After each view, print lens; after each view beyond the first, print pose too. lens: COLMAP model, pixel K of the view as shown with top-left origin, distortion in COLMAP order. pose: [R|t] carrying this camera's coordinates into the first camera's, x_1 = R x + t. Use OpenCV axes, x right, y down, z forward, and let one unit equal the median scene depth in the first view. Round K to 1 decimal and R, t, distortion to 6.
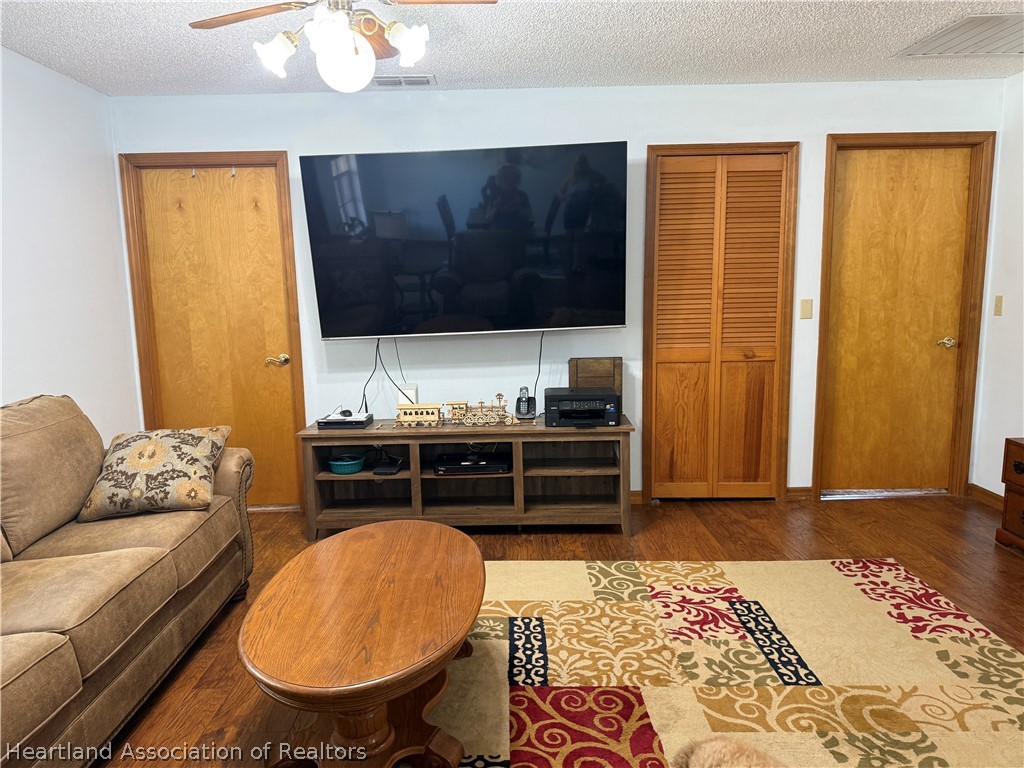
lens RADIAL K [[718.6, 0, 507.4], [0, 718.6, 391.8], [0, 0, 1]] dist [0.103973, -0.147718]
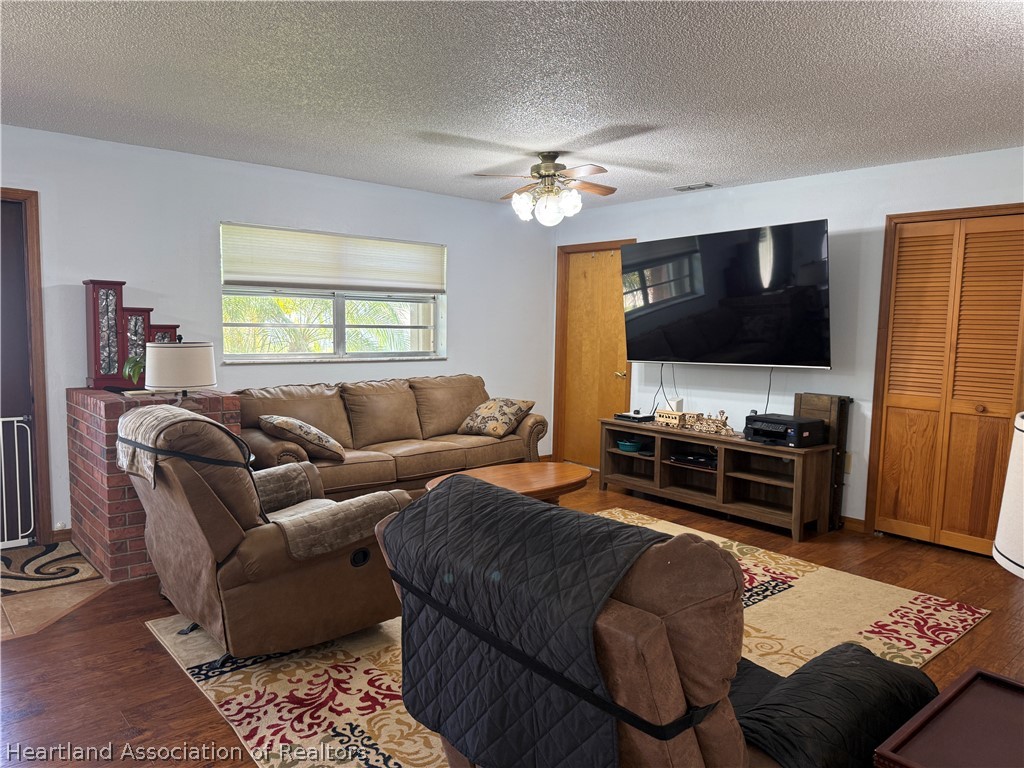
lens RADIAL K [[718.6, 0, 507.4], [0, 718.6, 391.8], [0, 0, 1]] dist [0.103973, -0.147718]
pose [[0.655954, 0.105836, -0.747344, 0.694303], [-0.145524, 0.989277, 0.012369, 0.008787], [0.740639, 0.100644, 0.664322, -0.178784]]
